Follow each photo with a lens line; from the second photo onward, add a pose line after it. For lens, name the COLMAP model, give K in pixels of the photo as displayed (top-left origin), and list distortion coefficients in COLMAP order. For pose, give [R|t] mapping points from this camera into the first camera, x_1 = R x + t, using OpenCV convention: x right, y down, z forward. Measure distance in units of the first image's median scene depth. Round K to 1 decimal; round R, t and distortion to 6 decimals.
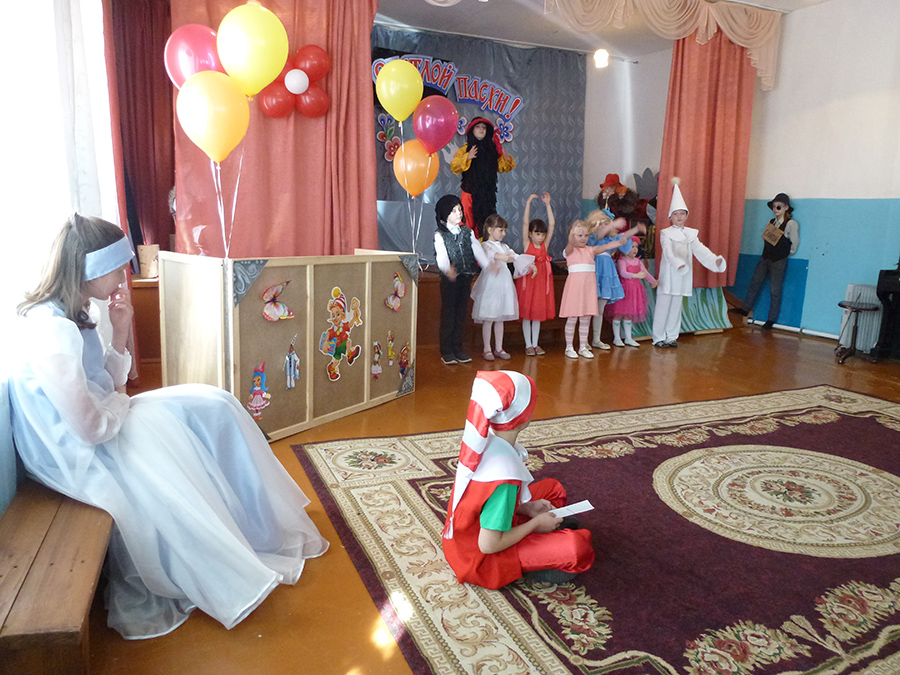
lens RADIAL K [[642.1, 0, 450.0], [0, 642.1, 337.5], [0, 0, 1]] dist [-0.080284, 0.039792]
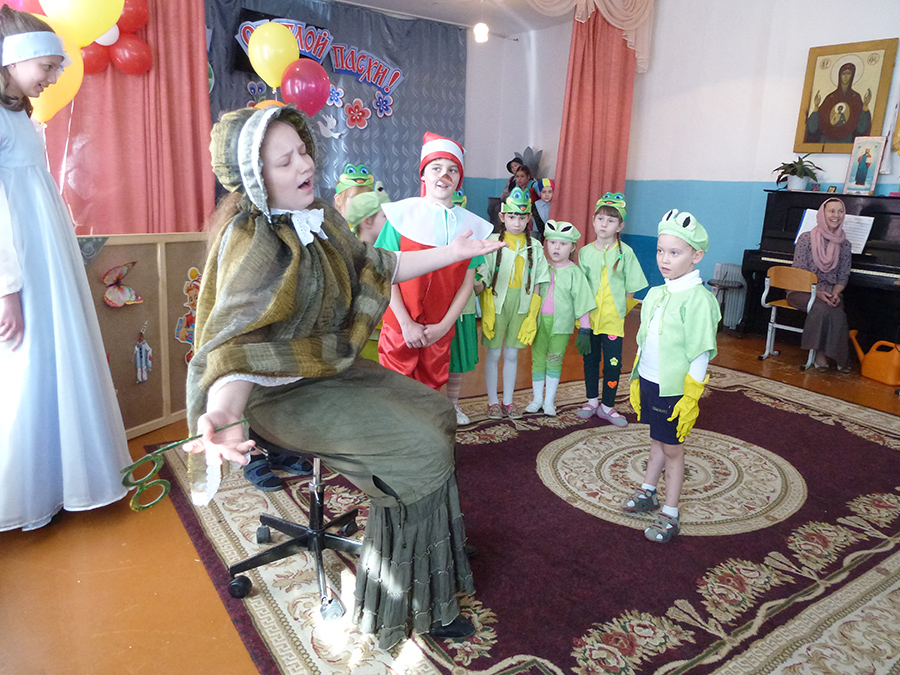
lens RADIAL K [[641.3, 0, 450.0], [0, 641.3, 337.5], [0, 0, 1]] dist [-0.066538, 0.026933]
pose [[0.984189, -0.020711, 0.175909, 0.019077], [0.015187, 0.999350, 0.032688, -0.004856], [-0.176472, -0.029500, 0.983864, 0.059208]]
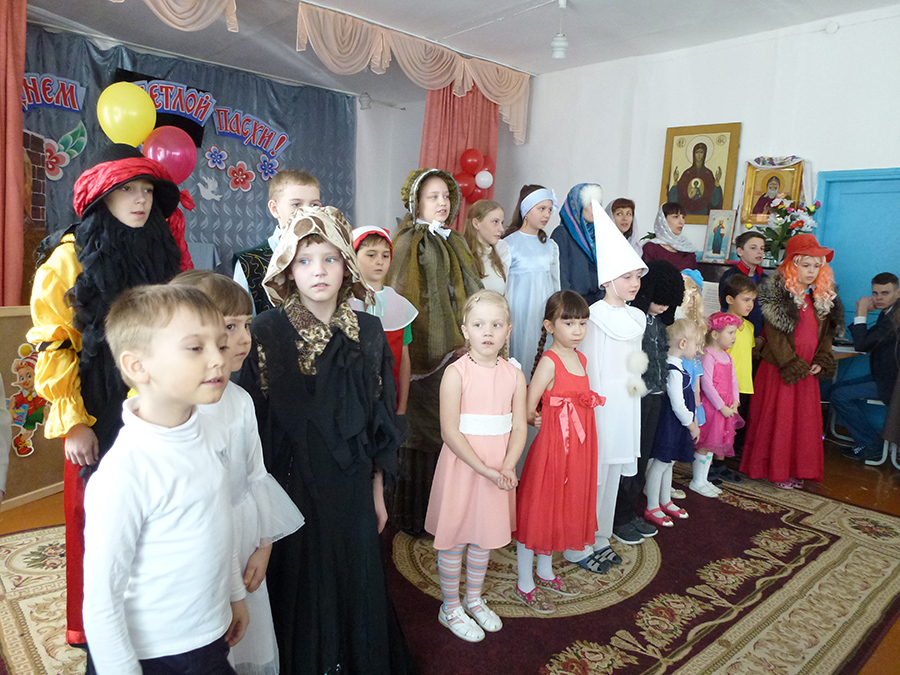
lens RADIAL K [[642.4, 0, 451.3], [0, 642.4, 332.5], [0, 0, 1]] dist [-0.078390, 0.037837]
pose [[0.948713, -0.010034, 0.315978, 0.100383], [0.029709, 0.997903, -0.057509, -0.033365], [-0.314739, 0.063947, 0.947022, 0.054712]]
